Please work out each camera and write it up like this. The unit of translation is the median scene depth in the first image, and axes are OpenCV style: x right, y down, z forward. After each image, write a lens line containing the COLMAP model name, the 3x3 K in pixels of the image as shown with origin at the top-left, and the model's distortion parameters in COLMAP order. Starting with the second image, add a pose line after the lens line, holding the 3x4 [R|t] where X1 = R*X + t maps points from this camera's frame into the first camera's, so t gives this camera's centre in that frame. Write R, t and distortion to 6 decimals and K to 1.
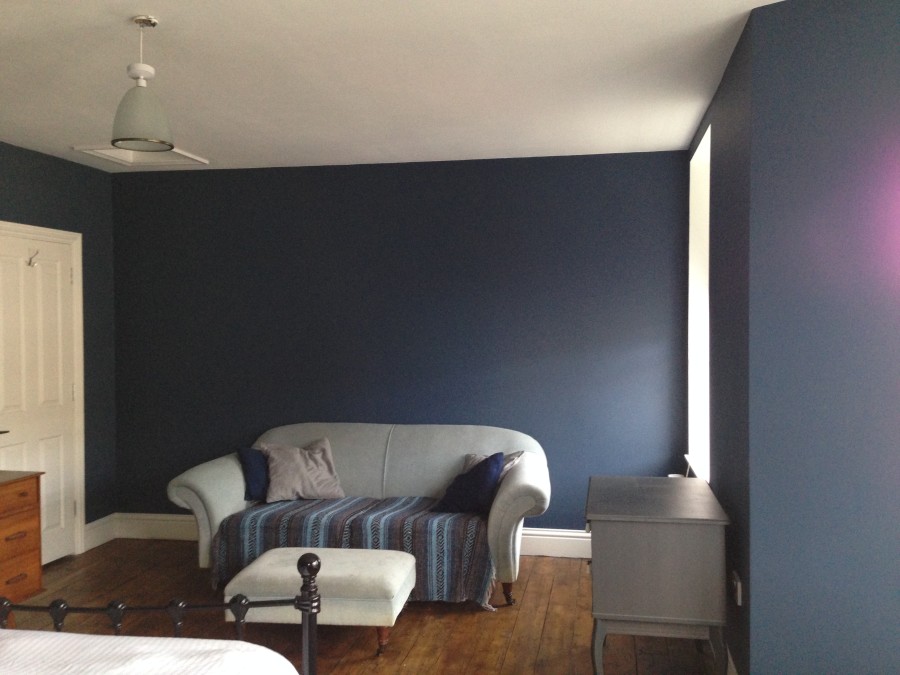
lens RADIAL K [[855.4, 0, 457.1], [0, 855.4, 337.1], [0, 0, 1]] dist [0.086097, 0.000000]
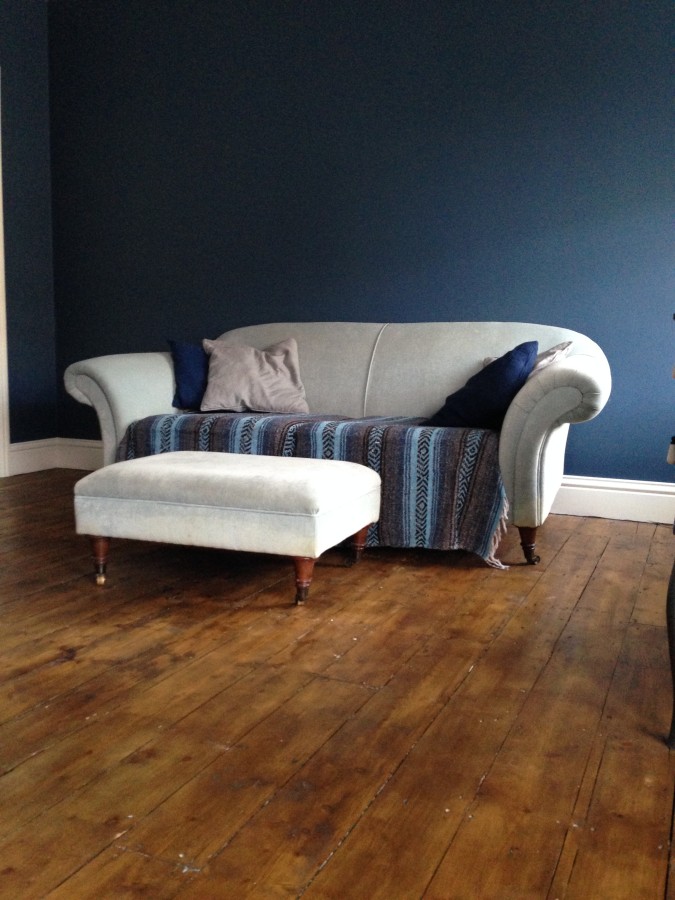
lens RADIAL K [[855.4, 0, 333.3], [0, 855.4, 446.7], [0, 0, 1]] dist [0.086097, 0.000000]
pose [[0.973919, 0.049393, -0.221453, 0.056290], [-0.028735, 0.995009, 0.095556, 0.170274], [0.225068, -0.086700, 0.970478, 0.365146]]
